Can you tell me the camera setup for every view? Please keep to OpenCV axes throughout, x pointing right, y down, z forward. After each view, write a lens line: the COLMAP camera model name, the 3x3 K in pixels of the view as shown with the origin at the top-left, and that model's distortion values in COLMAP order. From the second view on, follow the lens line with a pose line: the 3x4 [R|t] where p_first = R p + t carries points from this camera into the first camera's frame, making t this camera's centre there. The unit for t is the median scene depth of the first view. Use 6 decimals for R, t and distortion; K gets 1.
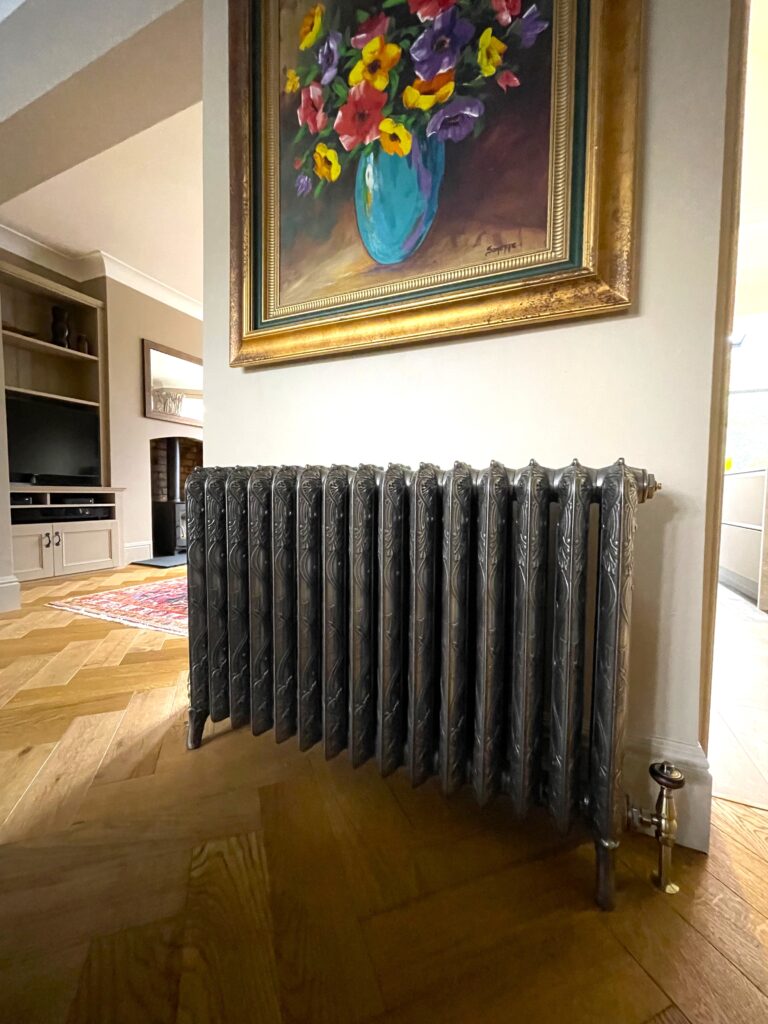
lens RADIAL K [[413.2, 0, 387.1], [0, 413.2, 512.7], [0, 0, 1]] dist [-0.002042, -0.000308]
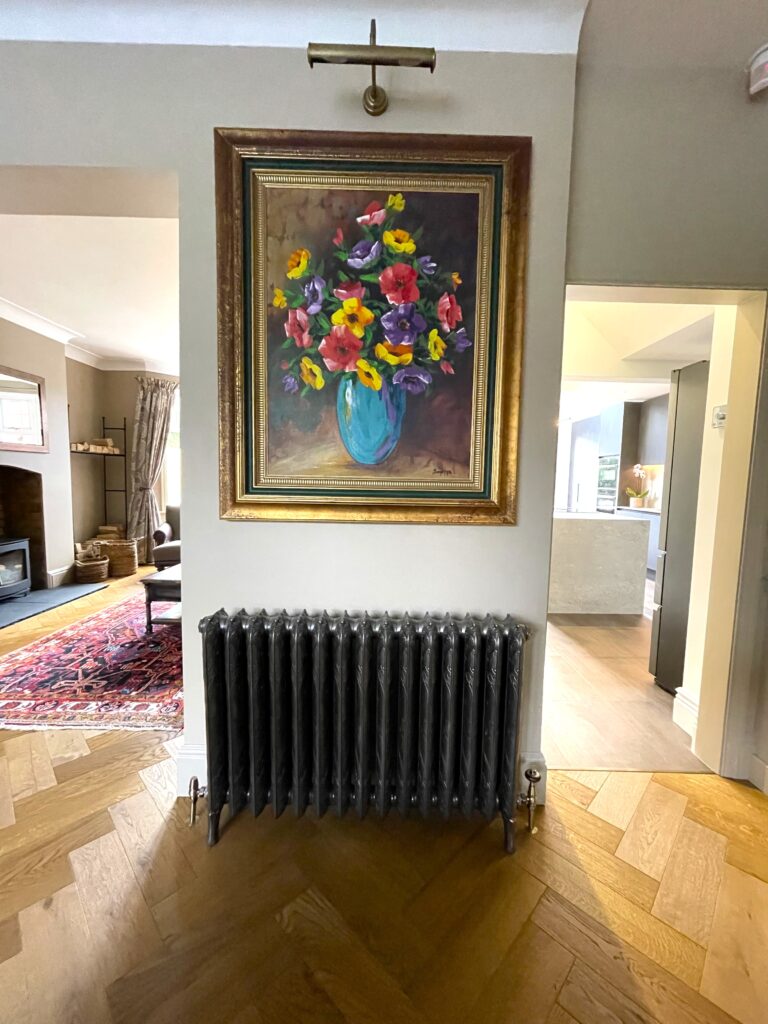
lens RADIAL K [[413.2, 0, 387.1], [0, 413.2, 512.7], [0, 0, 1]] dist [-0.002042, -0.000308]
pose [[0.910181, -0.027962, 0.413265, -0.512234], [0.010777, 0.998980, 0.043857, -0.496009], [-0.414070, -0.035464, 0.909554, -0.317478]]
